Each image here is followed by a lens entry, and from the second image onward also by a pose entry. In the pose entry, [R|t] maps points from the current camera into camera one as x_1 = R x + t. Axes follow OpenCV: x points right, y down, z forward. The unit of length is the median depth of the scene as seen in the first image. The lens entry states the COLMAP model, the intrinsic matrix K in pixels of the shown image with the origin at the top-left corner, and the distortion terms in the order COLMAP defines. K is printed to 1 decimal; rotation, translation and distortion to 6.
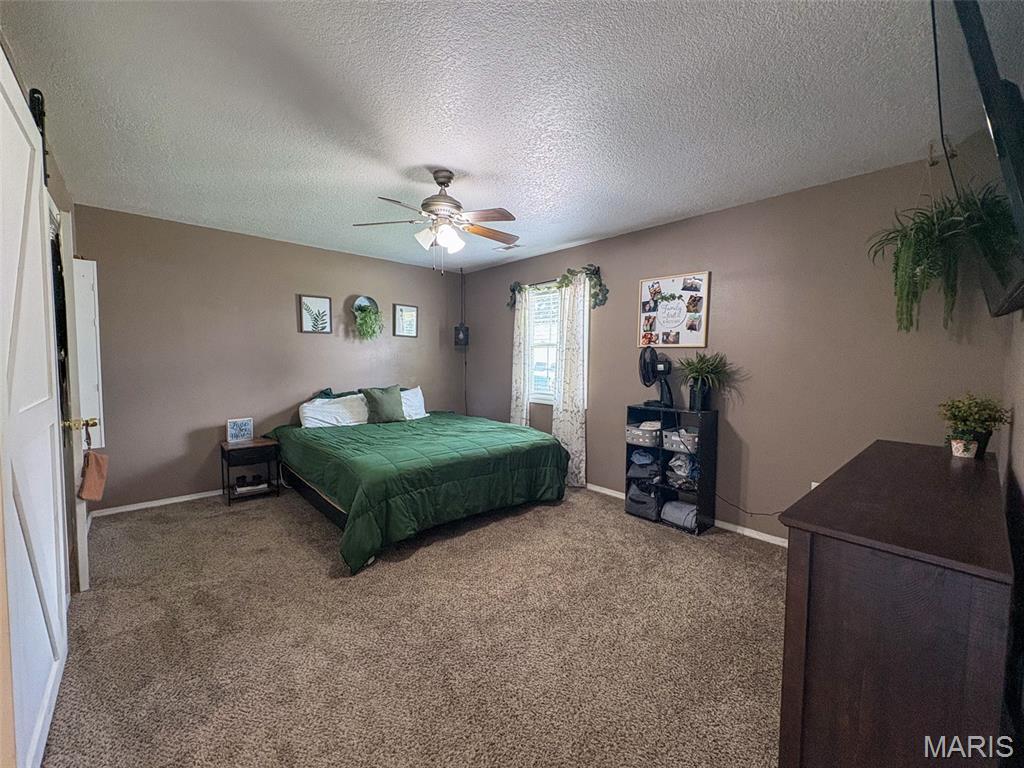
lens RADIAL K [[410.5, 0, 508.9], [0, 410.5, 382.0], [0, 0, 1]] dist [0.003367, 0.000125]
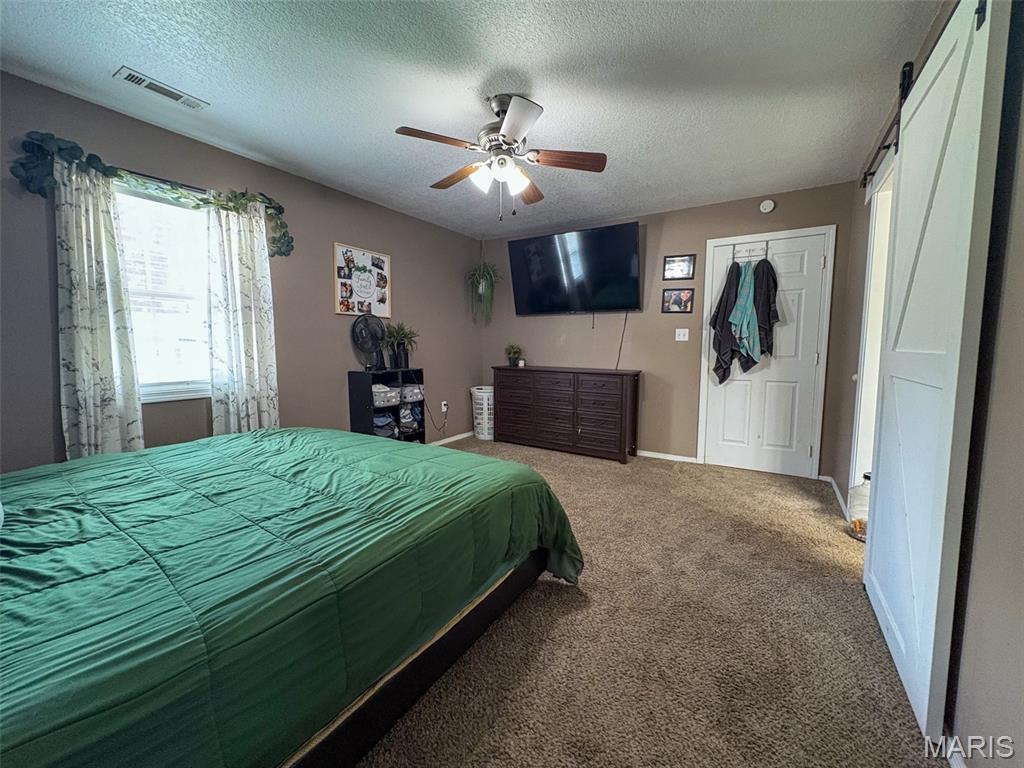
lens RADIAL K [[410.5, 0, 509.1], [0, 410.5, 379.3], [0, 0, 1]] dist [0.003367, 0.000125]
pose [[-0.271643, -0.097804, 0.957415, -0.742858], [0.048198, 0.992192, 0.115032, -0.024317], [-0.961190, 0.077393, -0.264808, 0.905201]]
